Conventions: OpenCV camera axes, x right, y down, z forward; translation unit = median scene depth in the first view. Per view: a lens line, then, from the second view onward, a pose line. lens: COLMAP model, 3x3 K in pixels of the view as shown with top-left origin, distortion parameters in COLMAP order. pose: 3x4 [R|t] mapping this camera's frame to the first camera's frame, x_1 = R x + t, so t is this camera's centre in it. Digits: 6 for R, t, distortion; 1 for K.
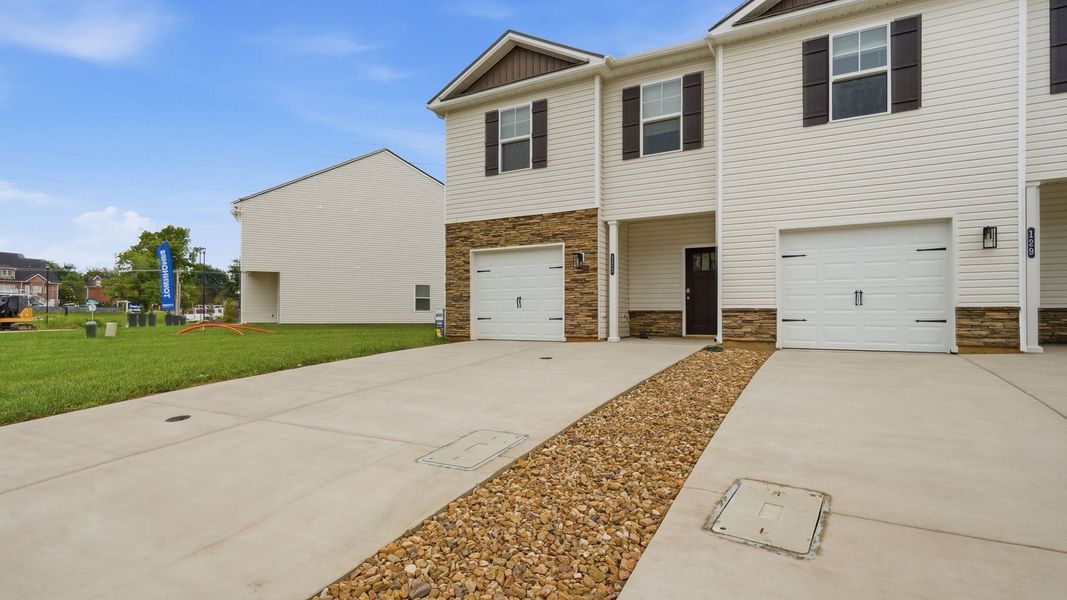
lens RADIAL K [[431.8, 0, 537.1], [0, 431.8, 301.9], [0, 0, 1]] dist [-0.001633, 0.000139]
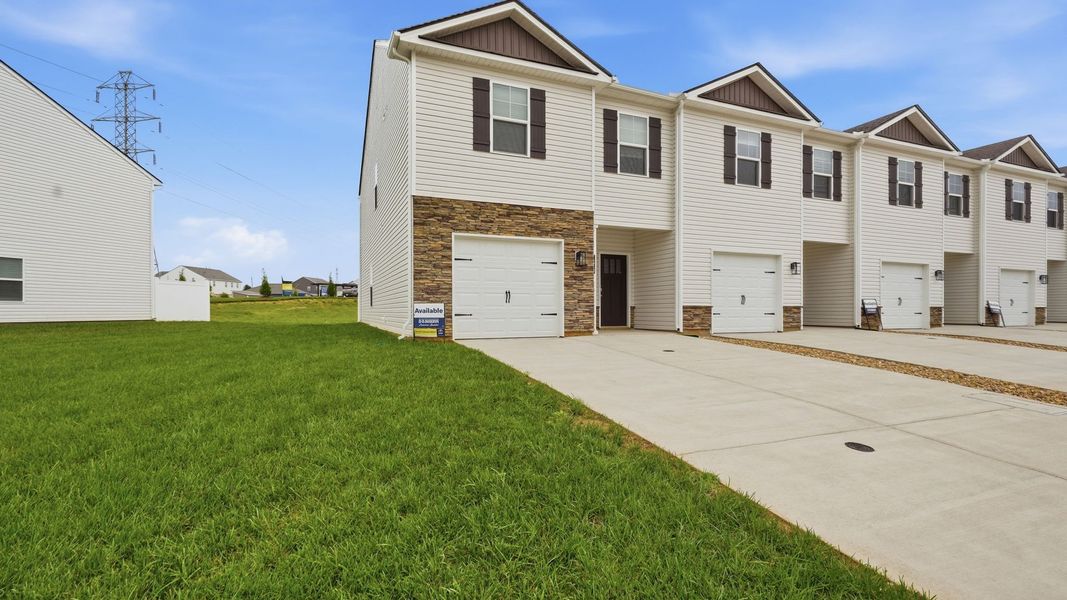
lens RADIAL K [[431.8, 0, 537.1], [0, 431.8, 301.9], [0, 0, 1]] dist [-0.001633, 0.000139]
pose [[0.705700, 0.013369, 0.708384, -0.685576], [-0.021233, 0.999772, 0.002284, 0.008788], [-0.708192, -0.016653, 0.705823, 0.316074]]
